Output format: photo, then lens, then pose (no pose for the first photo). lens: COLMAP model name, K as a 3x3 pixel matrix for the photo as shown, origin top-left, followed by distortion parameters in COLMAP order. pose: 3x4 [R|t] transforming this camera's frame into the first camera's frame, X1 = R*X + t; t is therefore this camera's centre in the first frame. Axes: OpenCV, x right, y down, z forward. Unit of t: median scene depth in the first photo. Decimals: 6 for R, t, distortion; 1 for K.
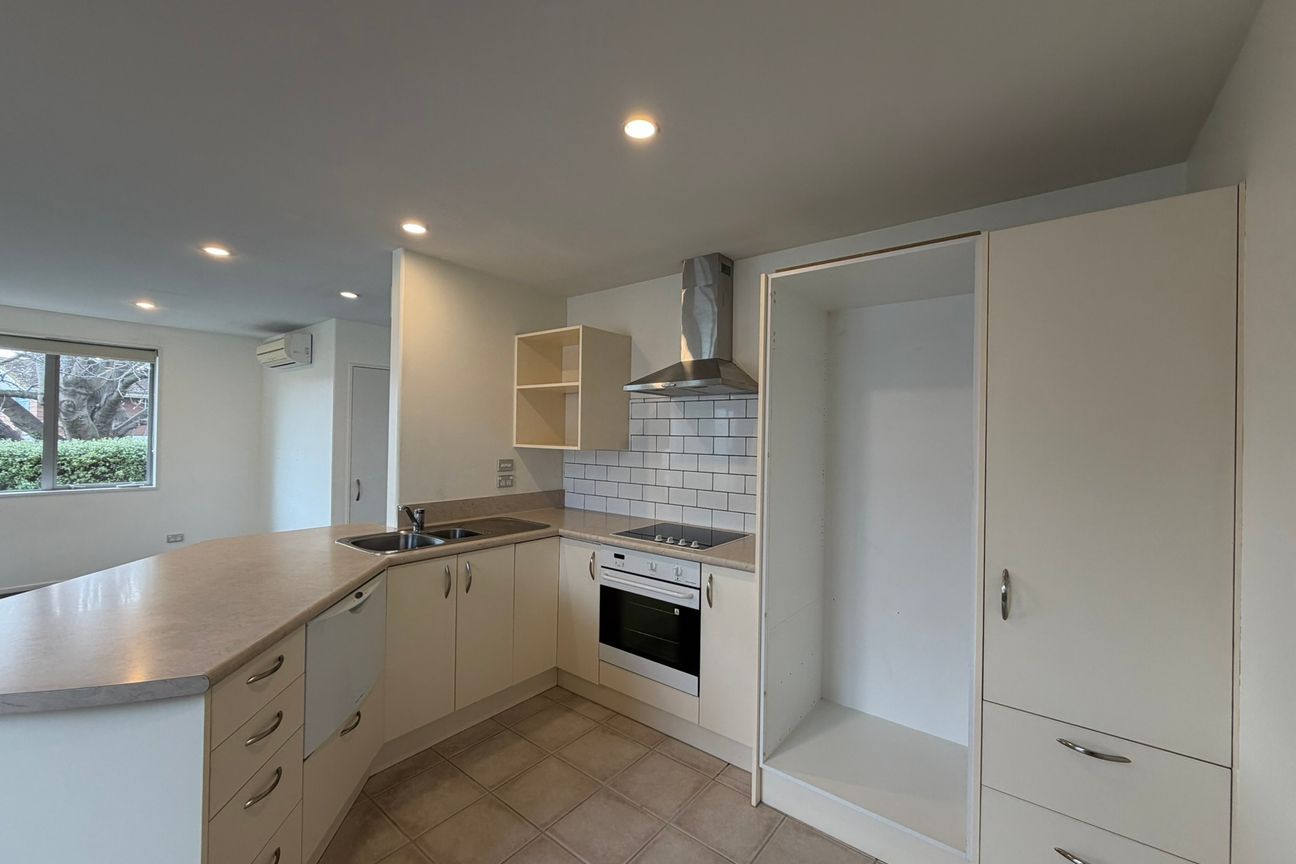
lens RADIAL K [[514.1, 0, 643.5], [0, 514.1, 430.3], [0, 0, 1]] dist [-0.003539, -0.000678]
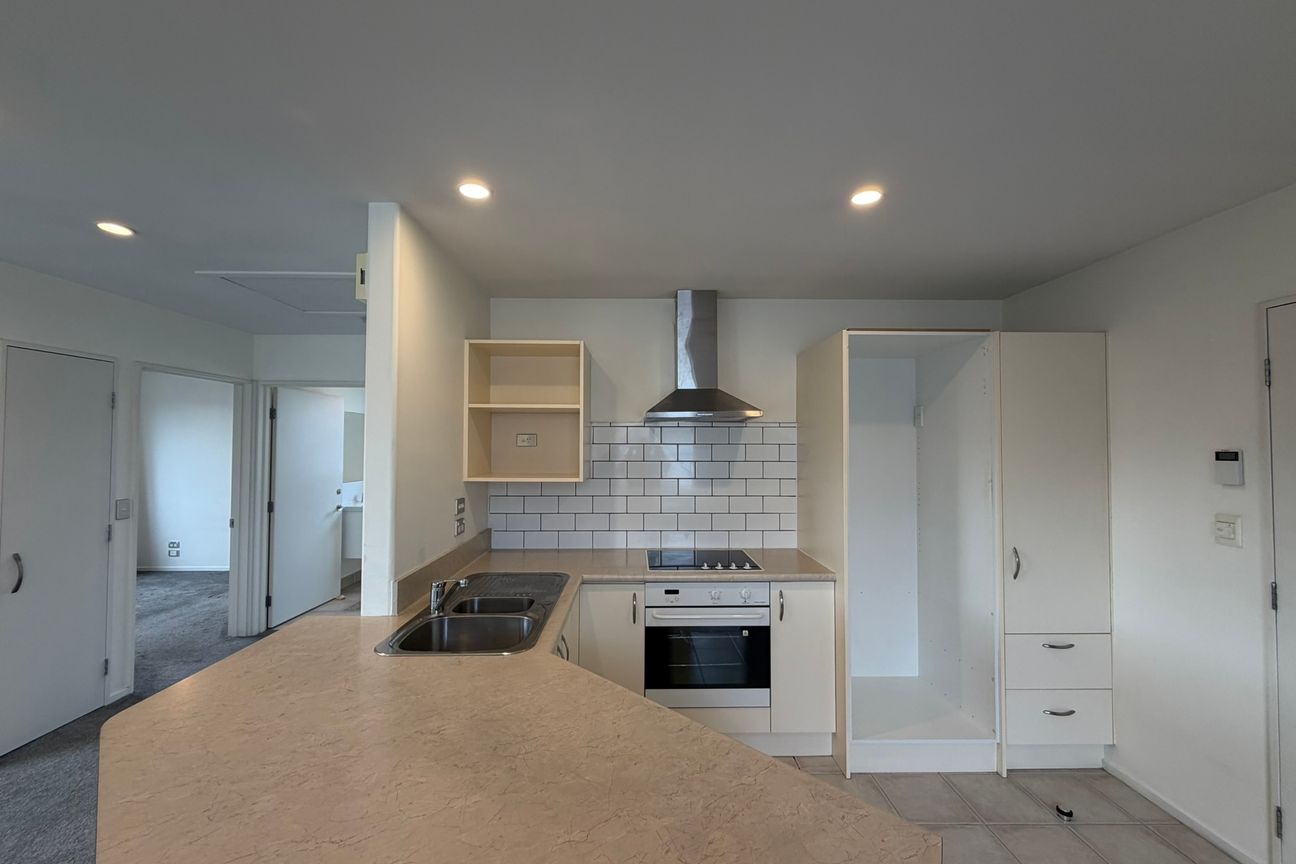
lens RADIAL K [[514.1, 0, 643.6], [0, 514.1, 429.5], [0, 0, 1]] dist [-0.003539, -0.000678]
pose [[0.778303, 0.004015, 0.627876, -0.650749], [0.006042, 0.999885, -0.013883, -0.042023], [-0.627860, 0.014599, 0.778190, 0.266568]]
